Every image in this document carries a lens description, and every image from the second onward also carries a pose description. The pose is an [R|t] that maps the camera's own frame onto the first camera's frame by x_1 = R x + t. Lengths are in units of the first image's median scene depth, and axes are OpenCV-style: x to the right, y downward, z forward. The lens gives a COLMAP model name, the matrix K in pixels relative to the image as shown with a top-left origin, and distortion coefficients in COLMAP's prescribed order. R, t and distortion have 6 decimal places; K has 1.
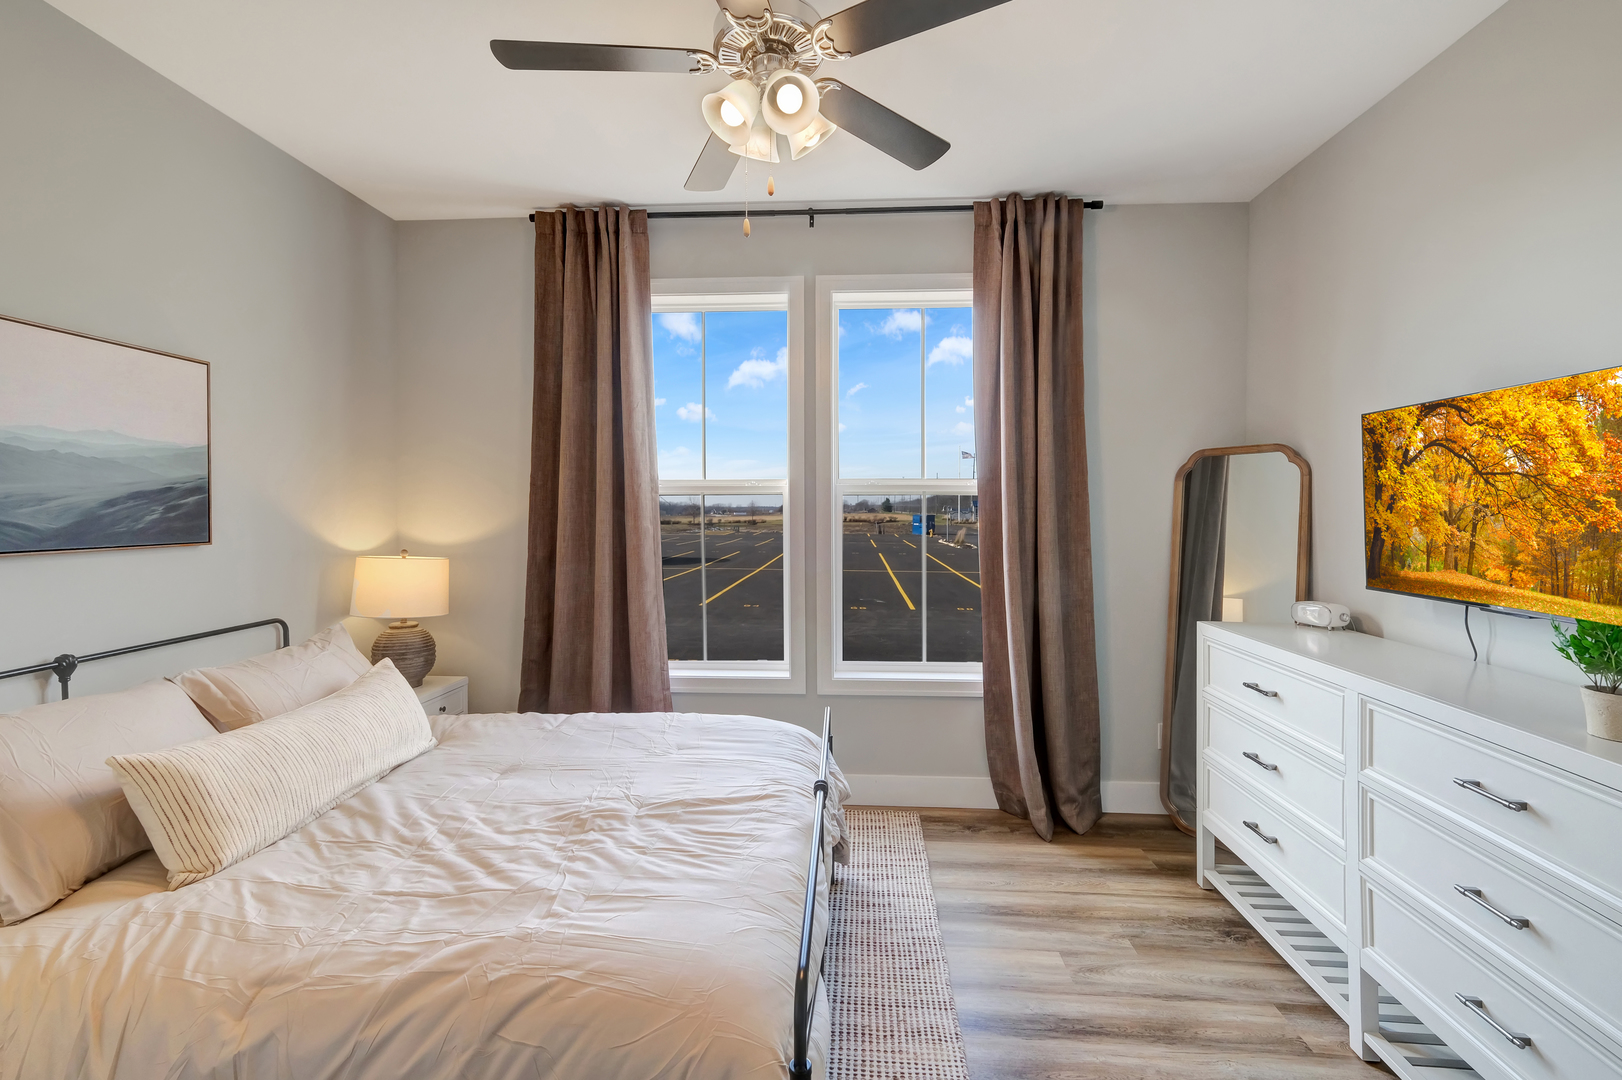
lens RADIAL K [[747.7, 0, 815.3], [0, 747.7, 517.4], [0, 0, 1]] dist [0.000663, -0.000137]
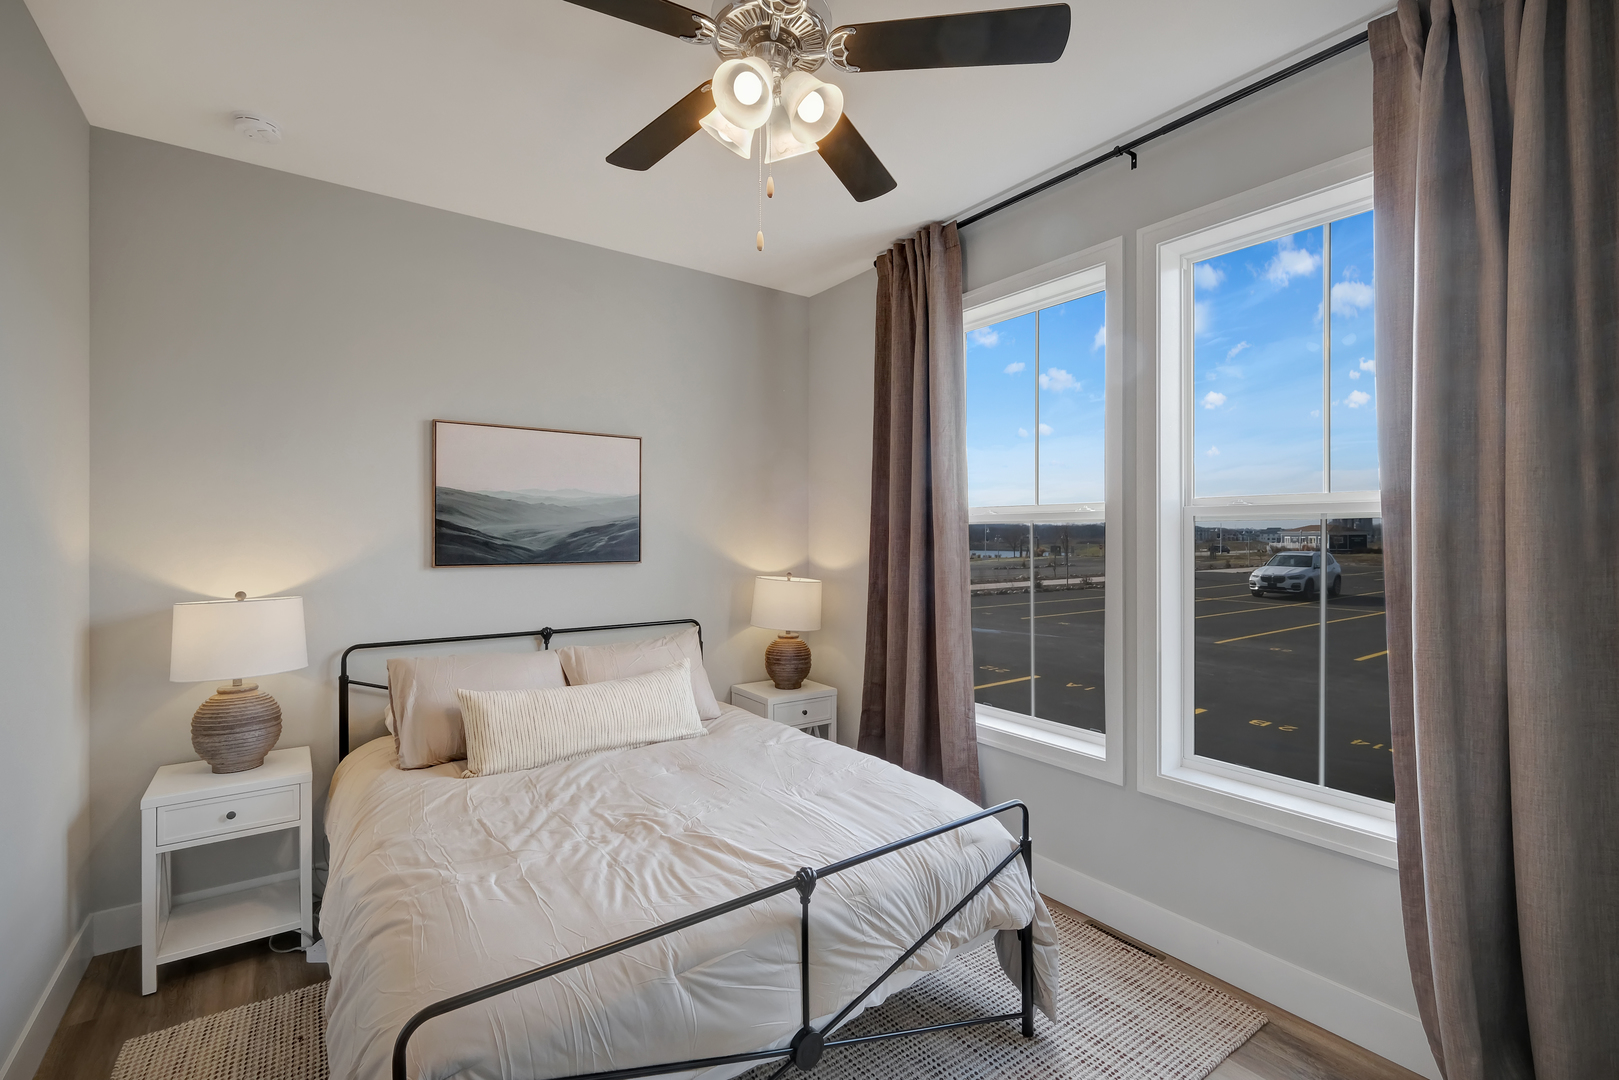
lens RADIAL K [[728.1, 0, 766.5], [0, 728.1, 533.3], [0, 0, 1]] dist [-0.009965, -0.000350]
pose [[0.605187, -0.000458, -0.796083, 0.456055], [-0.011054, 0.999899, -0.008979, -0.011296], [0.796007, 0.014234, 0.605120, 0.342590]]
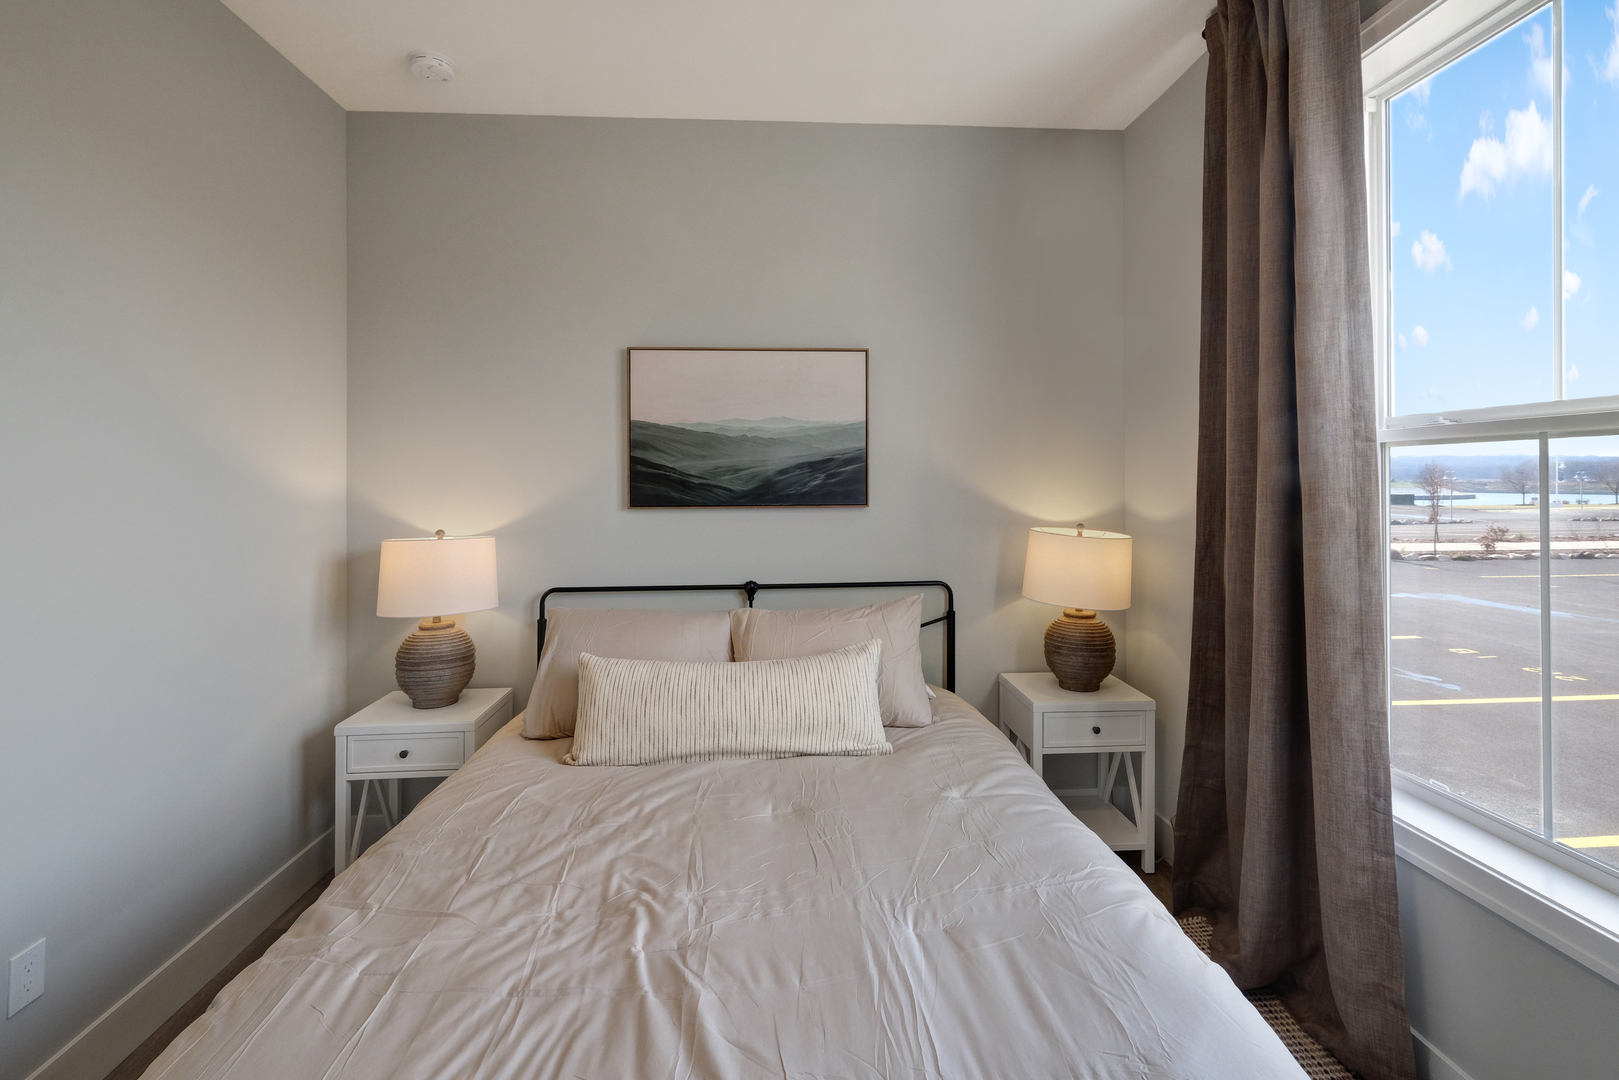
lens RADIAL K [[722.0, 0, 772.3], [0, 722.0, 474.5], [0, 0, 1]] dist [0.001214, -0.000151]
pose [[0.116257, -0.001800, -0.993218, 0.276287], [-0.007072, 0.999972, -0.002640, -0.009740], [0.993194, 0.007331, 0.116241, 0.724945]]
